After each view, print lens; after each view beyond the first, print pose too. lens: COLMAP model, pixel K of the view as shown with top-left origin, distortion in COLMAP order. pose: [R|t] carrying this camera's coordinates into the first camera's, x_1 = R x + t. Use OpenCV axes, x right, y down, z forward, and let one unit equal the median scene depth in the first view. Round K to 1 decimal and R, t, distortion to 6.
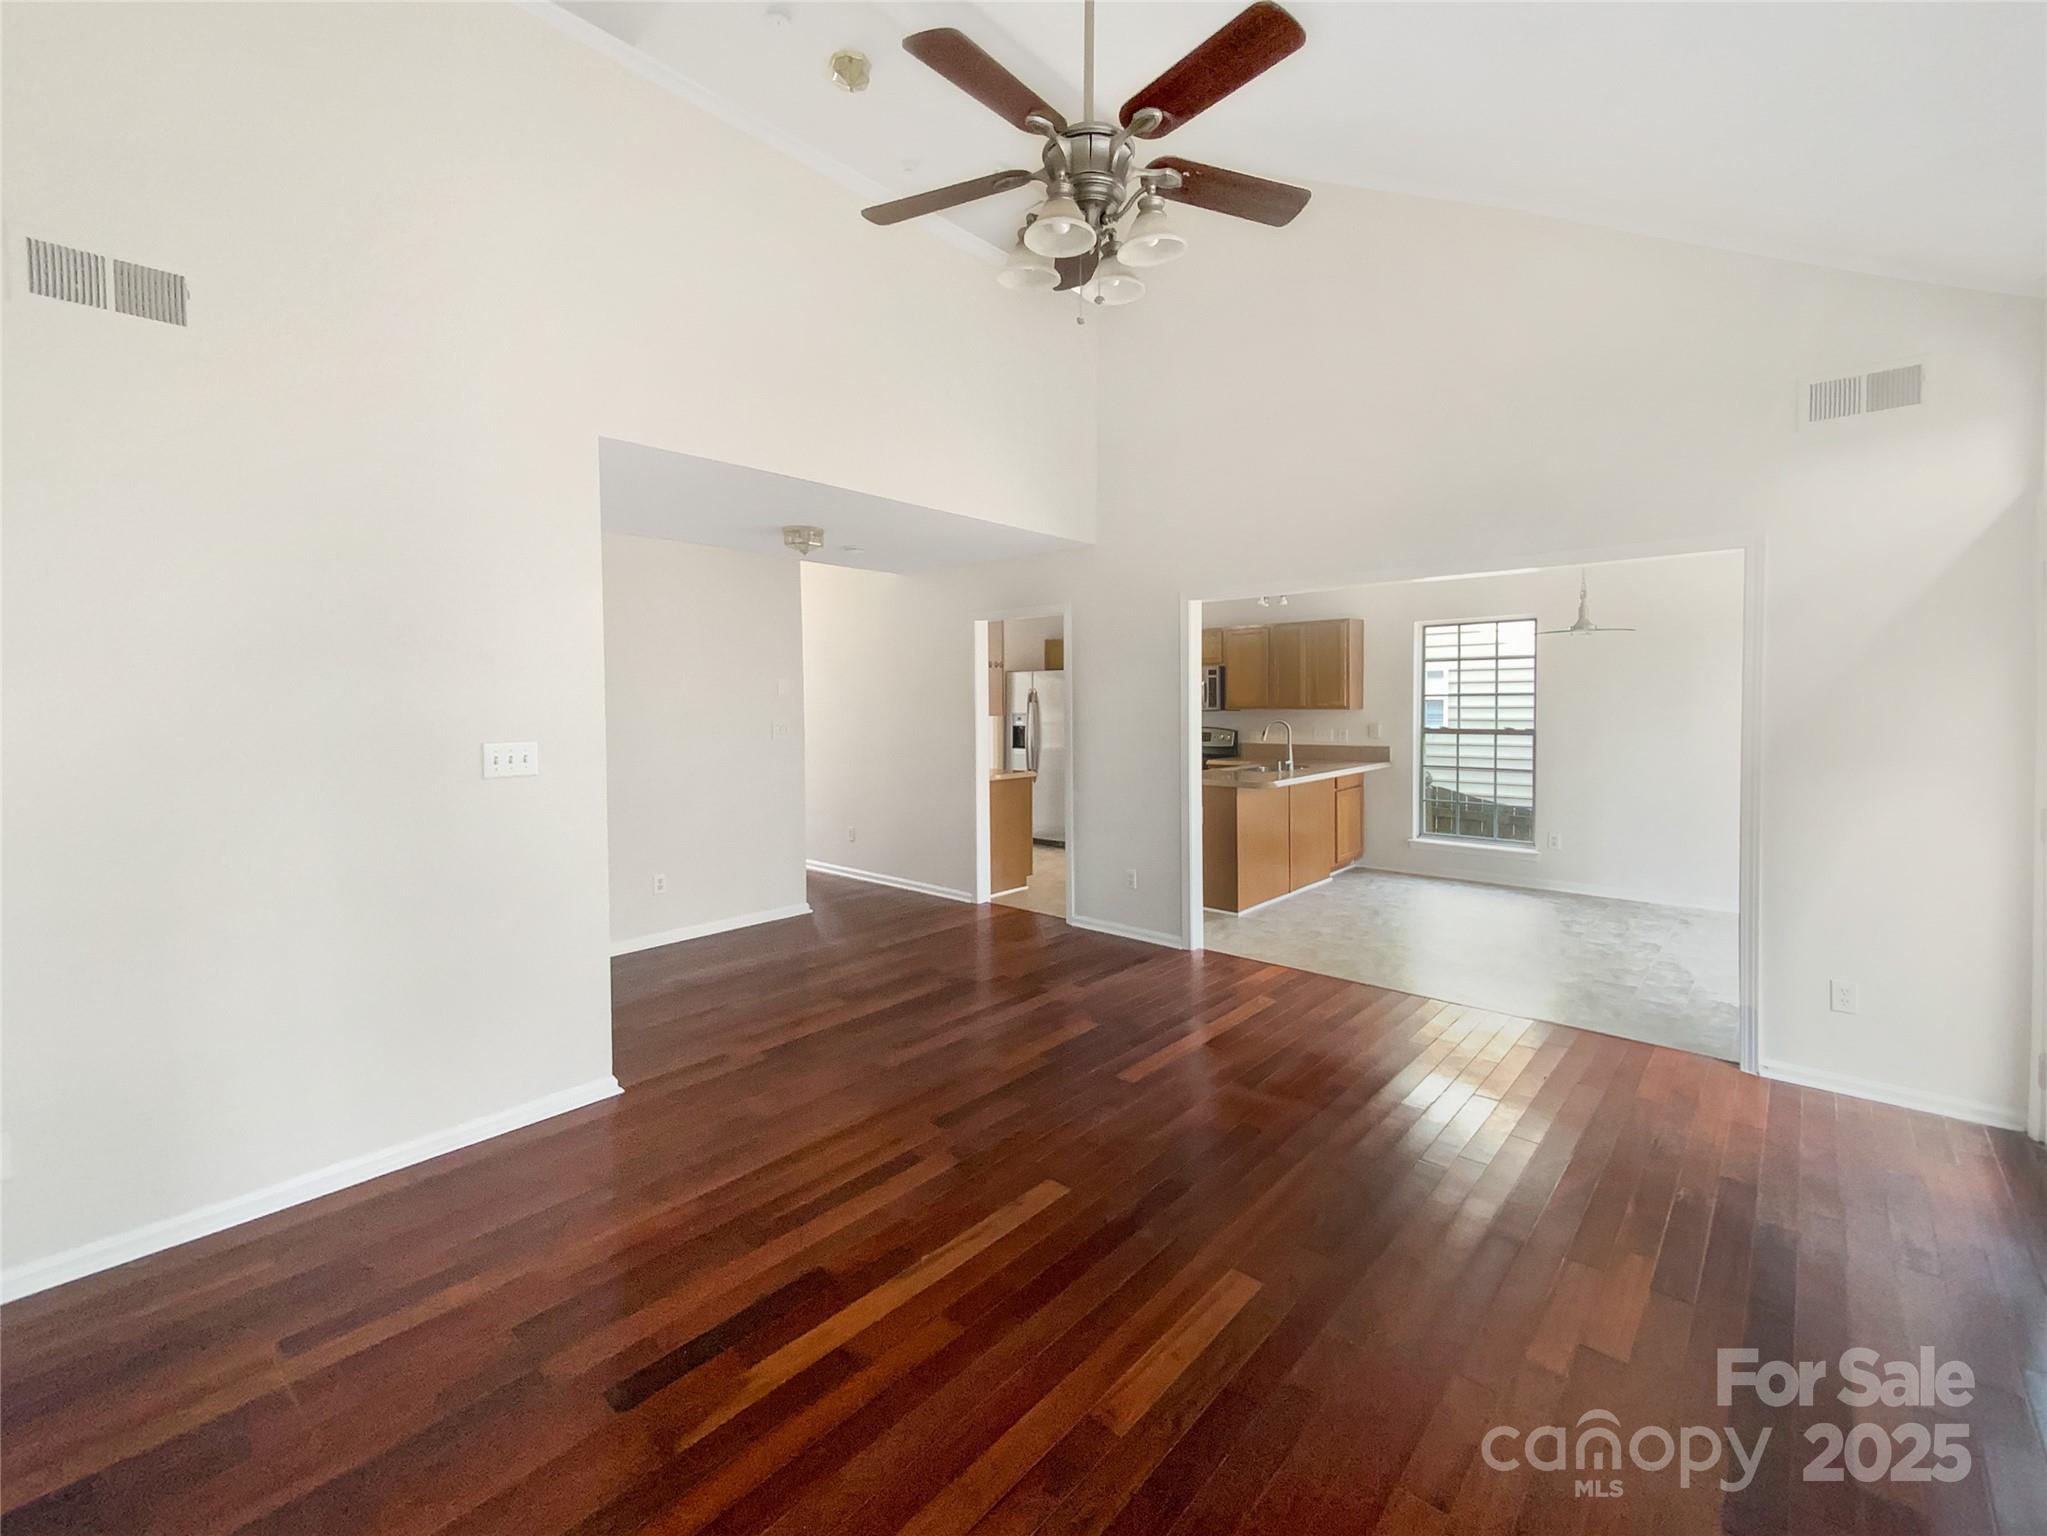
lens RADIAL K [[842.9, 0, 1020.6], [0, 842.9, 760.1], [0, 0, 1]] dist [0.000797, -0.000044]
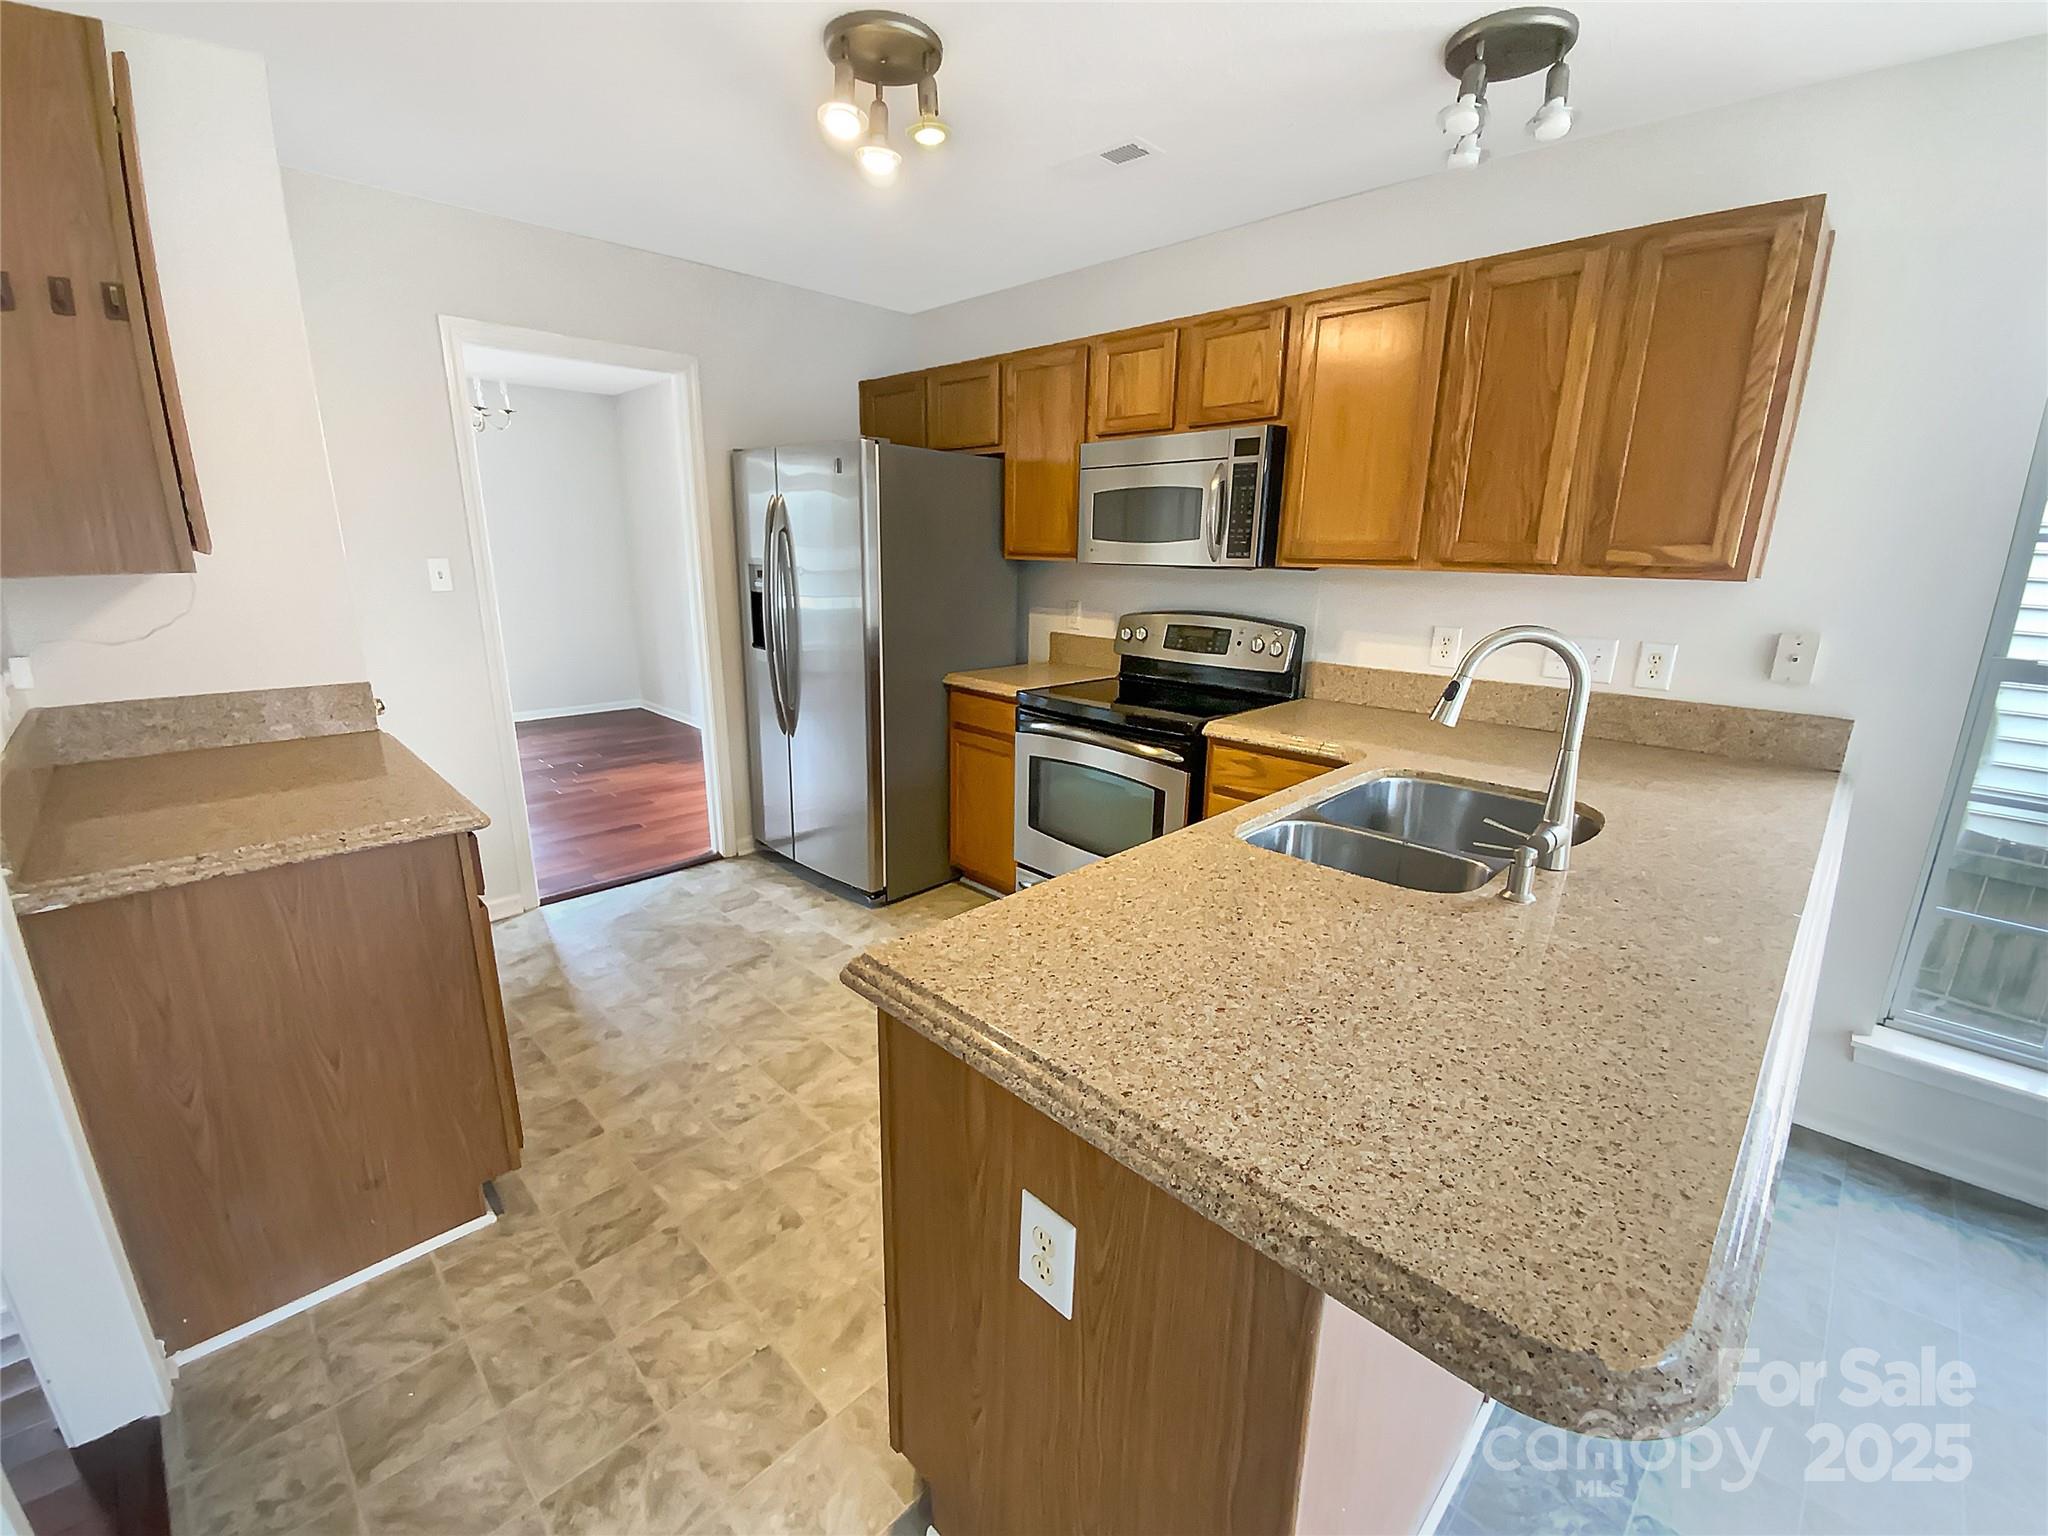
lens RADIAL K [[843.3, 0, 1020.9], [0, 843.3, 767.4], [0, 0, 1]] dist [0.000797, -0.000044]
pose [[0.999218, 0.029748, -0.026040, 0.153720], [-0.024195, 0.981036, 0.192307, -0.043906], [0.031267, -0.191527, 0.980989, 0.658856]]
